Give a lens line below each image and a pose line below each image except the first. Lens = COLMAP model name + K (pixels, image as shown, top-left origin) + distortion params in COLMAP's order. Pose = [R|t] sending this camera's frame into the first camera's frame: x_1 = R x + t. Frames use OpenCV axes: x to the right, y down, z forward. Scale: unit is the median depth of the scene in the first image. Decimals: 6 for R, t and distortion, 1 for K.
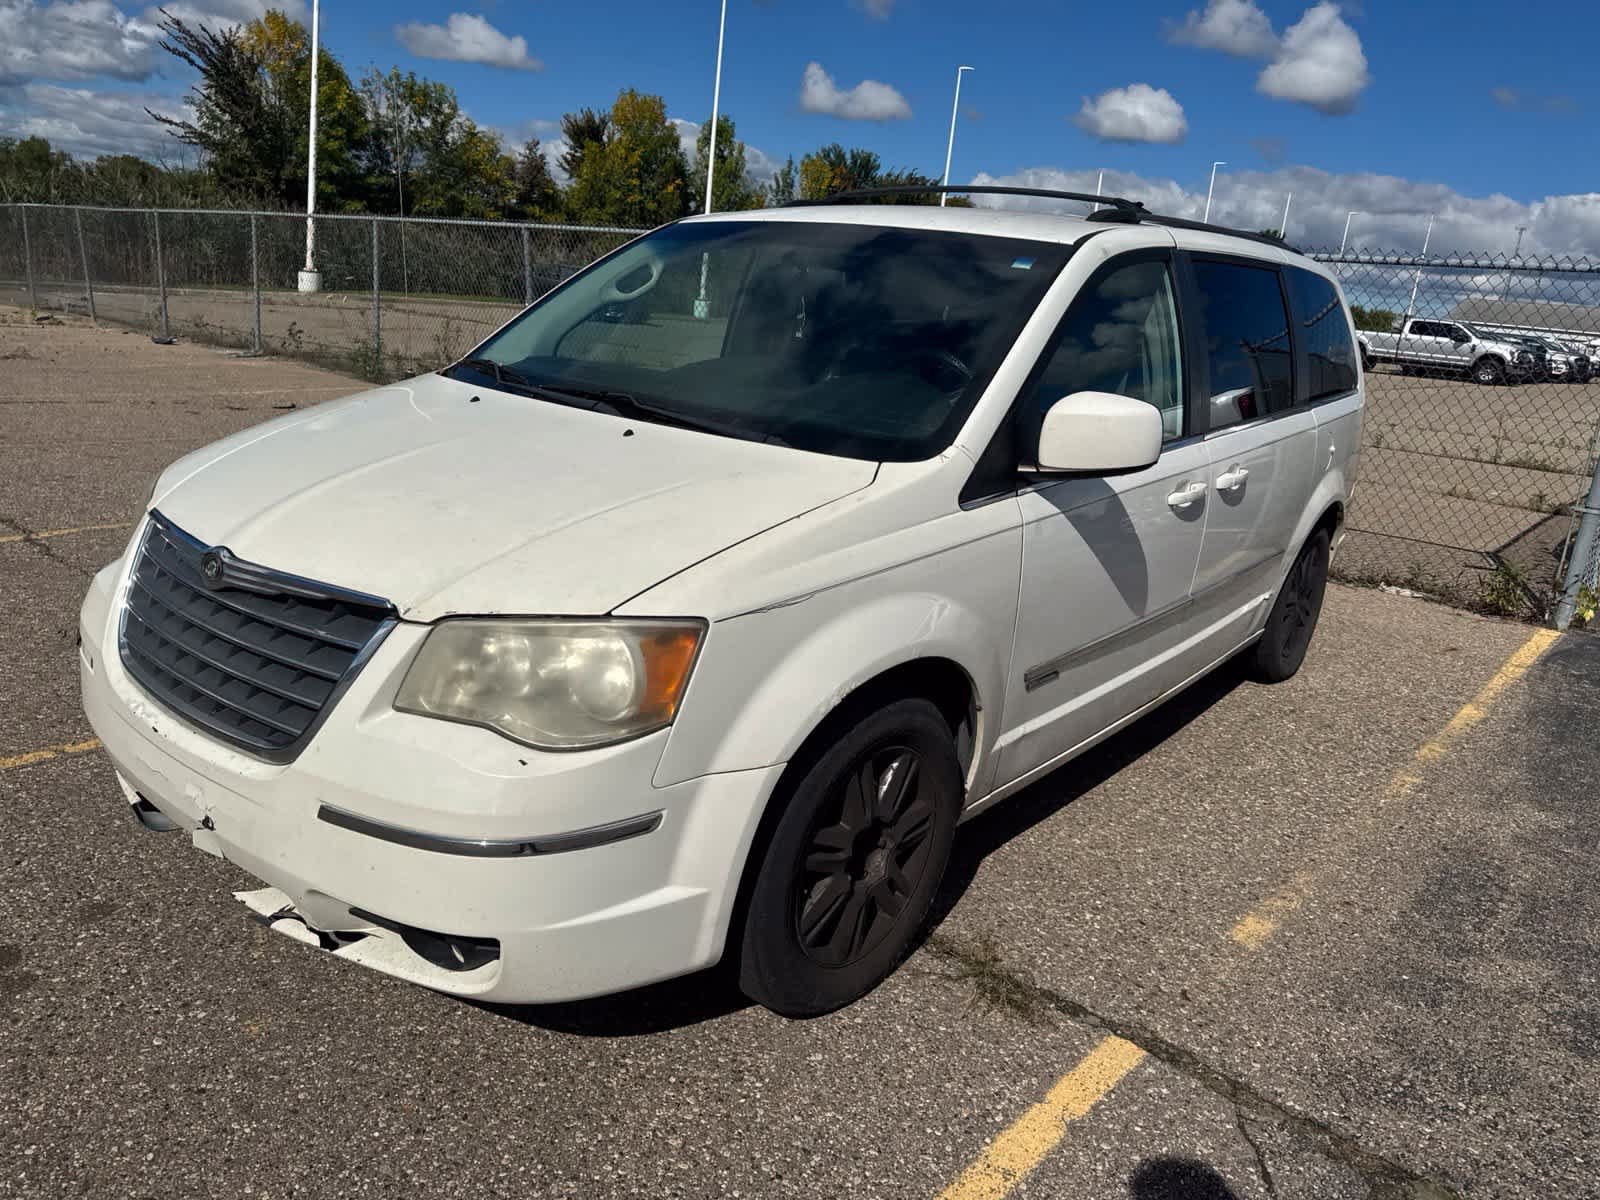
lens RADIAL K [[1135.2, 0, 808.0], [0, 1135.2, 601.6], [0, 0, 1]] dist [0.009565, -0.012150]
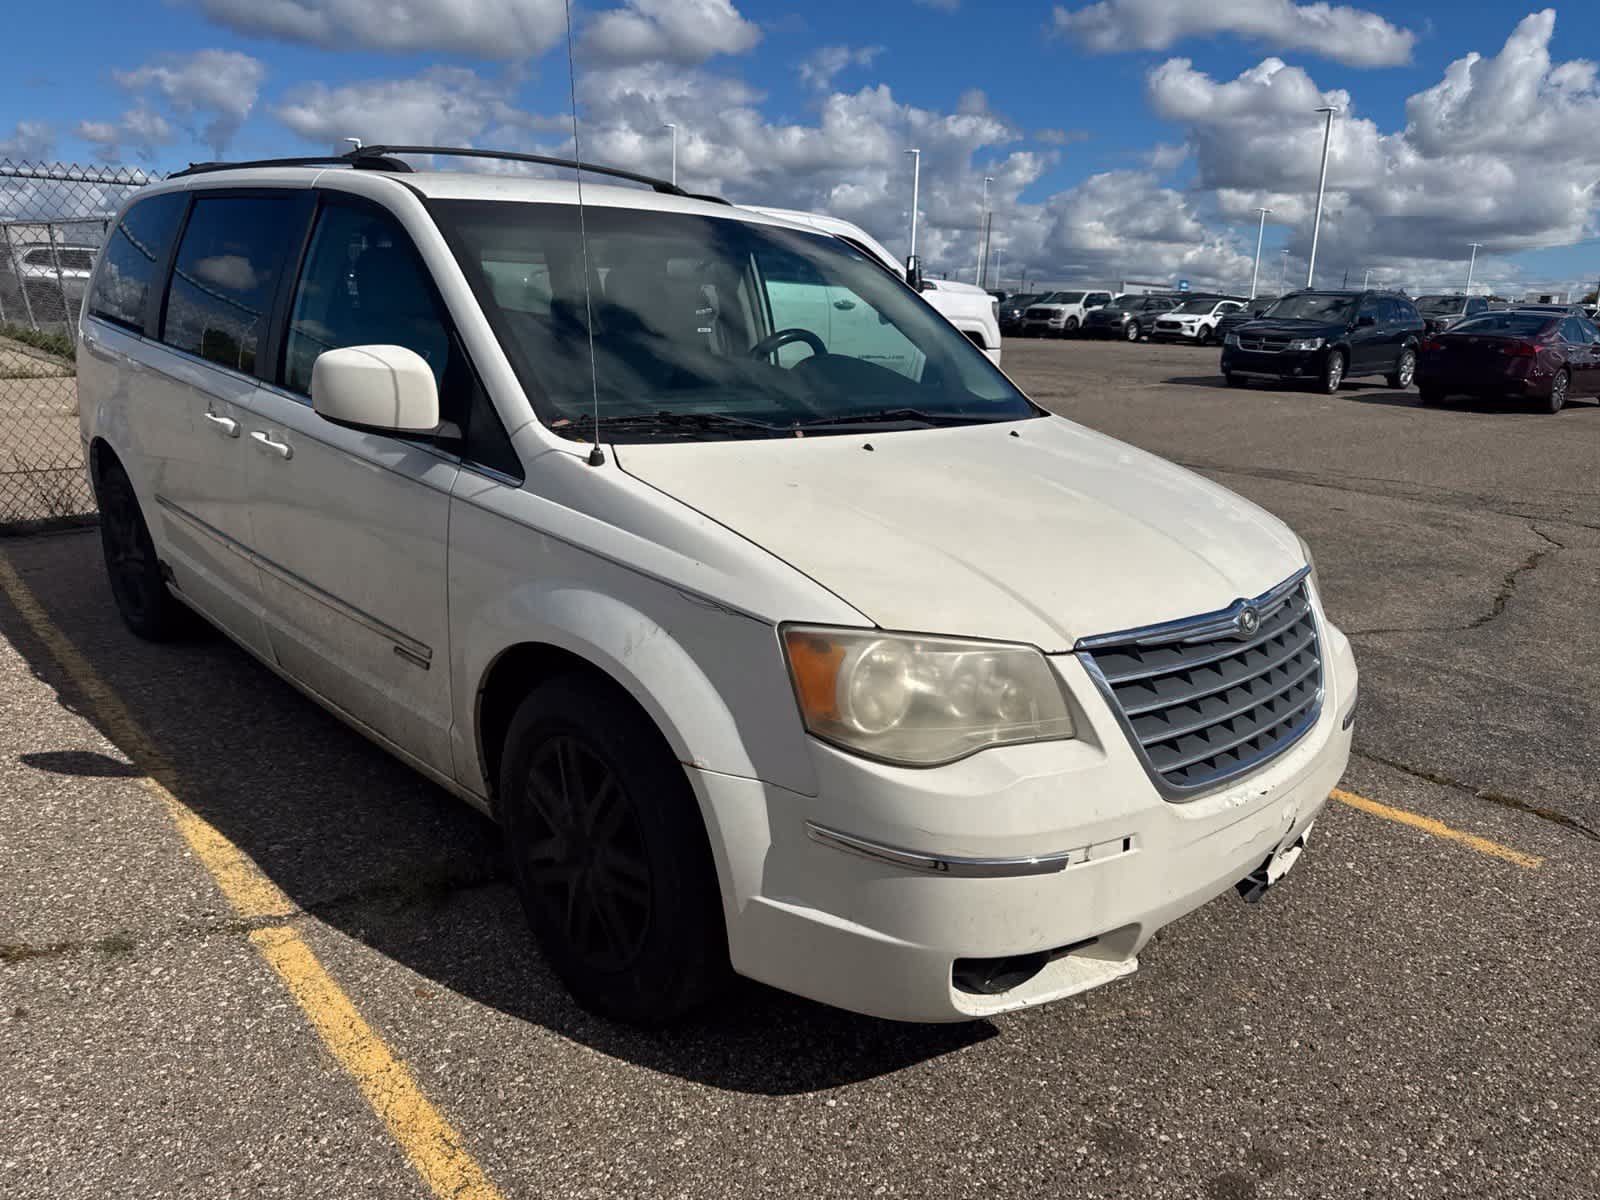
lens RADIAL K [[1138.4, 0, 814.4], [0, 1138.4, 595.0], [0, 0, 1]] dist [0.000257, -0.001217]
pose [[0.132603, -0.330264, 0.934528, -1.218151], [0.235502, 0.926352, 0.293958, -0.355539], [-0.962785, 0.181104, 0.200615, 0.925069]]
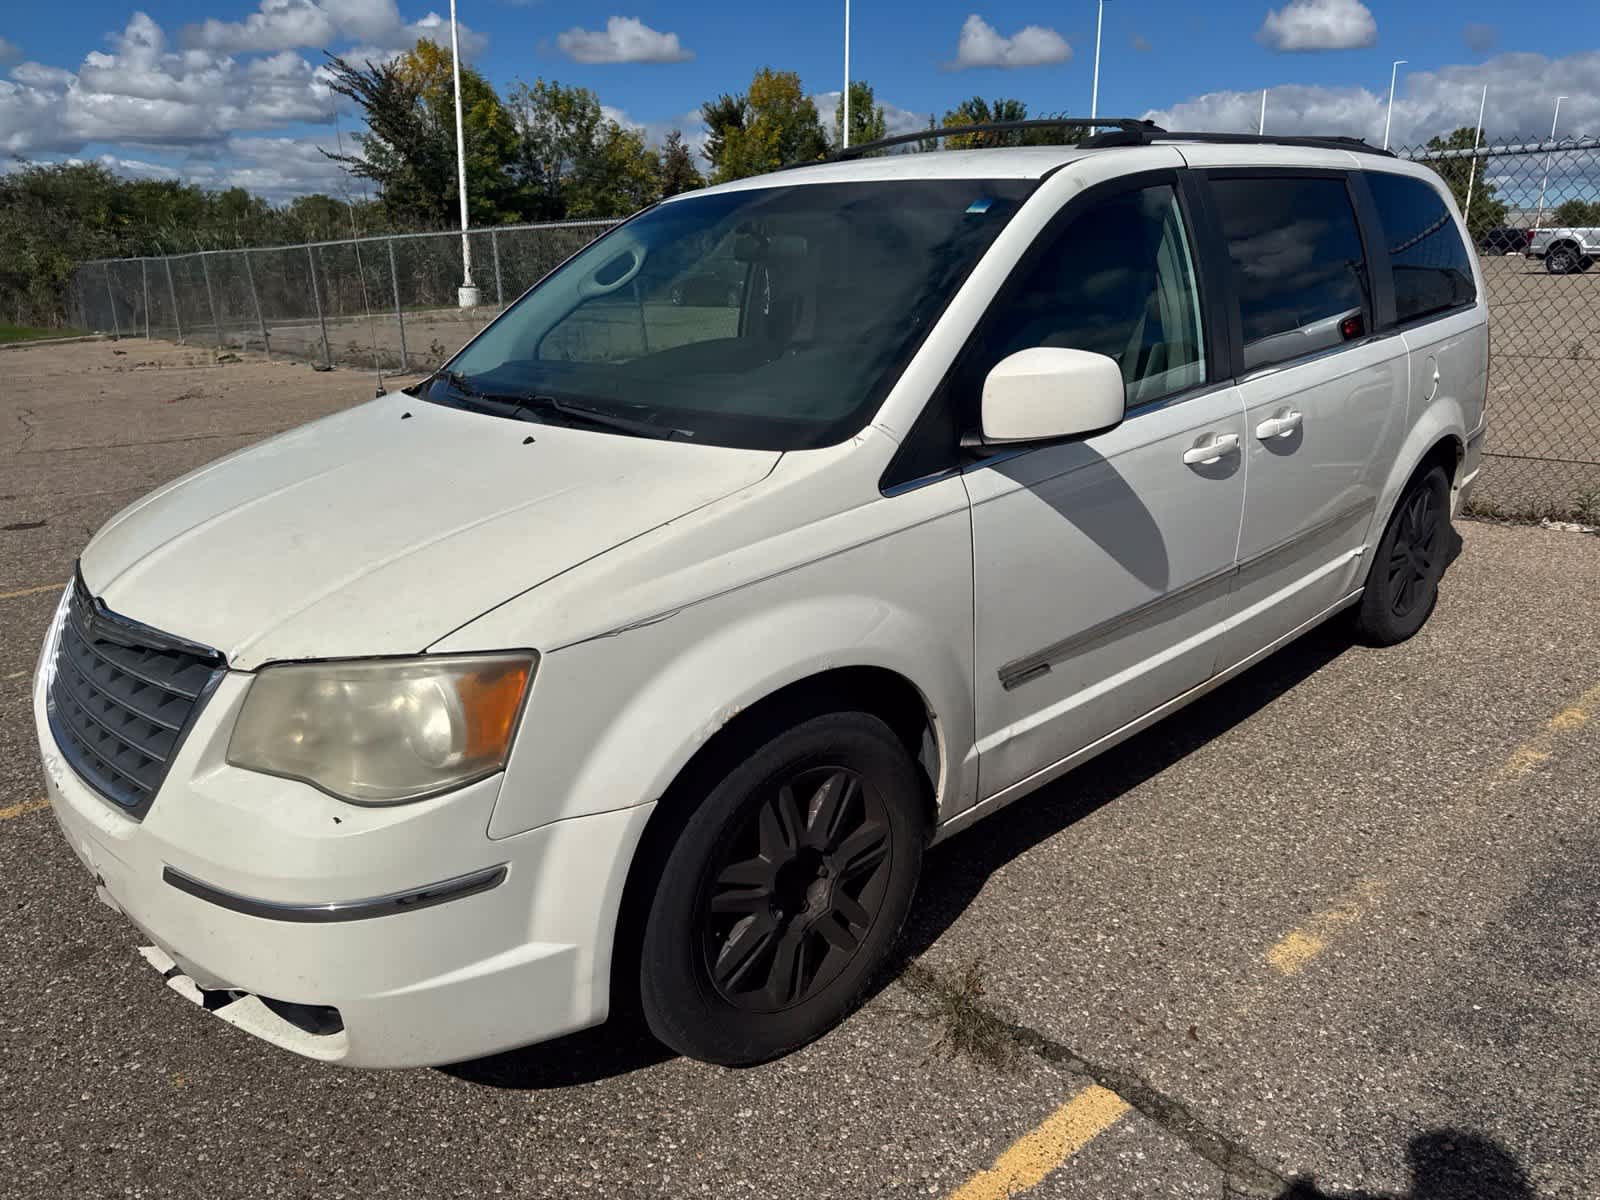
lens RADIAL K [[1137.7, 0, 805.8], [0, 1137.7, 602.0], [0, 0, 1]] dist [0.001405, -0.003011]
pose [[0.985531, -0.062729, -0.157460, 0.189749], [0.066689, 0.997574, 0.019985, -0.018860], [0.155824, -0.030196, 0.987323, 0.101956]]
